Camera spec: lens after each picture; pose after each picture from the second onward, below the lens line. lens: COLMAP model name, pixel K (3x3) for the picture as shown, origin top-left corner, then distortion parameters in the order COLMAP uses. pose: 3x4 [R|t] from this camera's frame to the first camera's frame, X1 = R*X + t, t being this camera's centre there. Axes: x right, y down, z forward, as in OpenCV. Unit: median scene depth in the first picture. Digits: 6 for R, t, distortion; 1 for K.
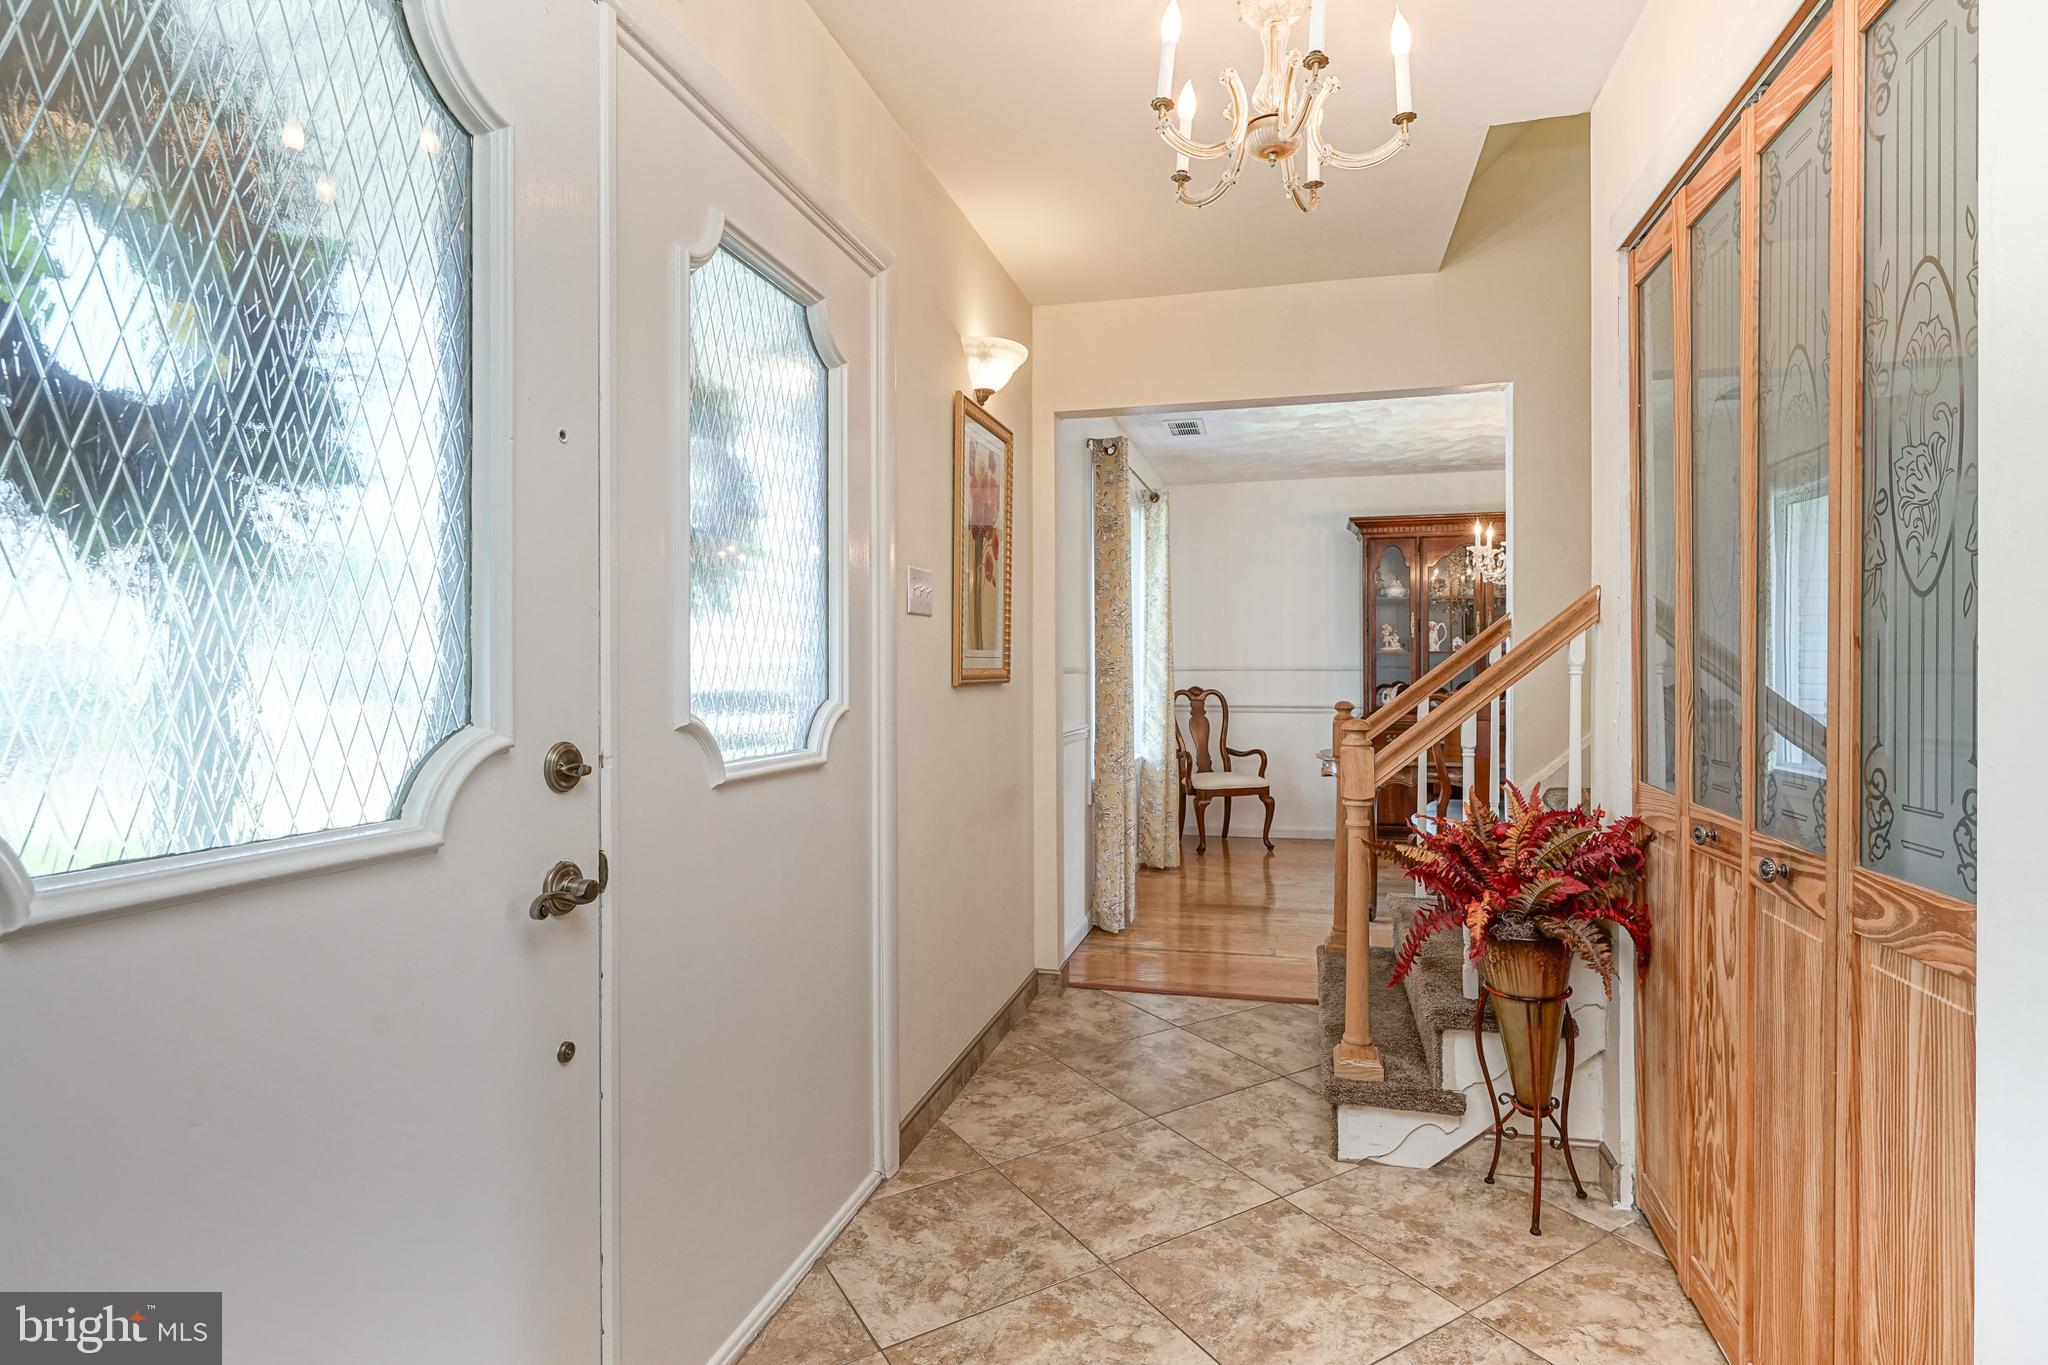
lens RADIAL K [[1015.9, 0, 1033.6], [0, 1015.9, 676.8], [0, 0, 1]] dist [0.000108, -0.000309]
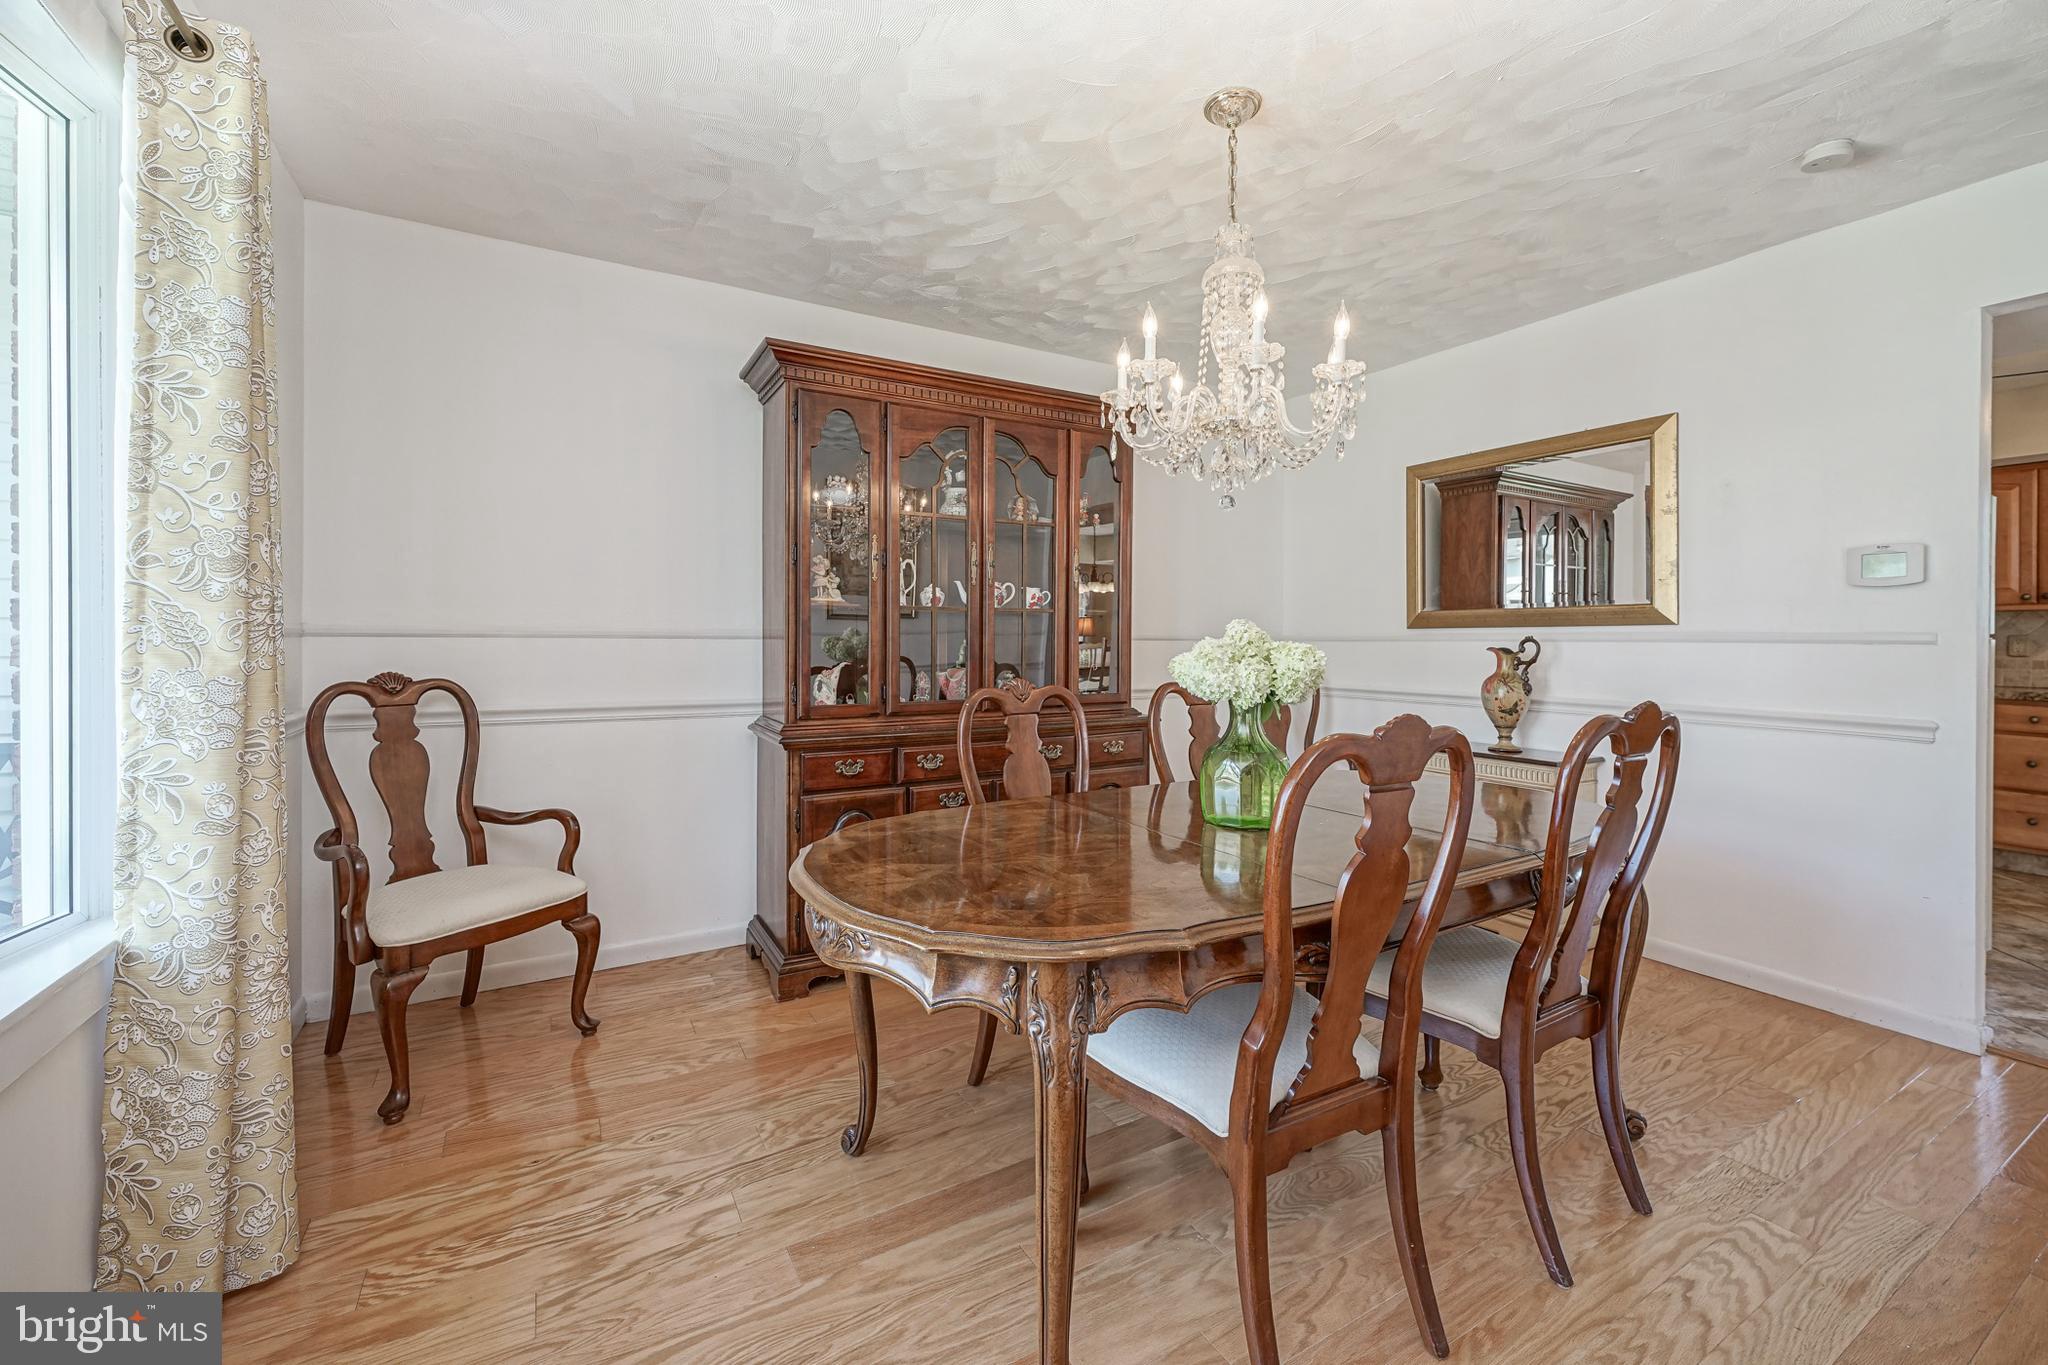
lens RADIAL K [[824.4, 0, 1027.0], [0, 824.4, 643.6], [0, 0, 1]] dist [-0.000298, 0.000052]
pose [[0.708534, 0.002315, 0.705673, 0.112059], [-0.001390, 0.999997, -0.001885, -0.003142], [-0.705675, 0.000355, 0.708535, 0.603488]]
